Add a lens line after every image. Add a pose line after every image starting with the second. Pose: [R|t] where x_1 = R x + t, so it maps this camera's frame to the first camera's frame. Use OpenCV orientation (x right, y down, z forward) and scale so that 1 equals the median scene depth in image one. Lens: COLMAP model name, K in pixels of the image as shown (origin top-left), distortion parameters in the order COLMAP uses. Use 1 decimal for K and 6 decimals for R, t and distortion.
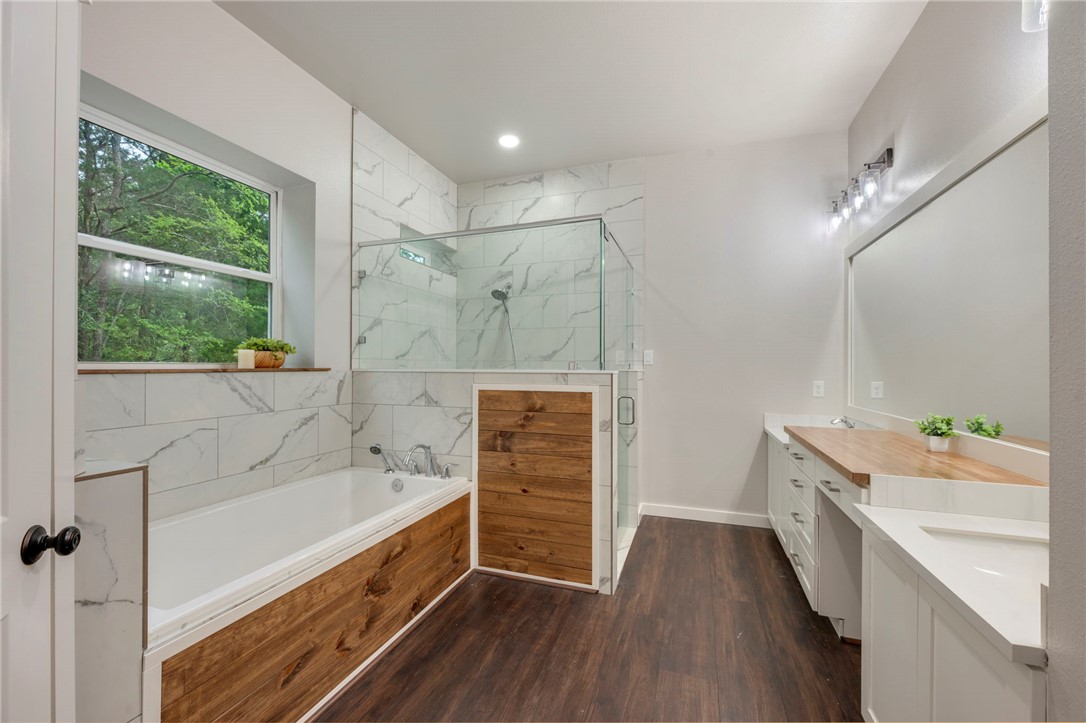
lens RADIAL K [[428.1, 0, 544.2], [0, 428.1, 364.8], [0, 0, 1]] dist [-0.004434, 0.000168]
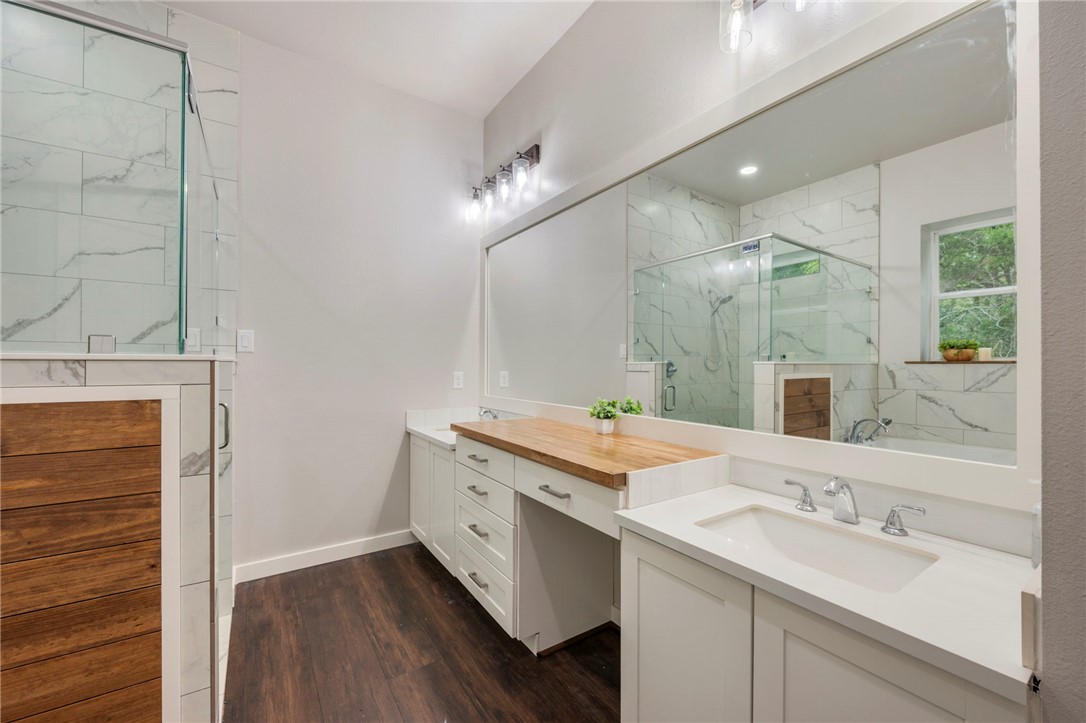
lens RADIAL K [[428.1, 0, 539.2], [0, 428.1, 363.0], [0, 0, 1]] dist [-0.004434, 0.000168]
pose [[0.599150, 0.001788, 0.800635, -0.016714], [-0.003879, 0.999992, 0.000670, 0.021127], [-0.800628, -0.003507, 0.599152, 0.363737]]
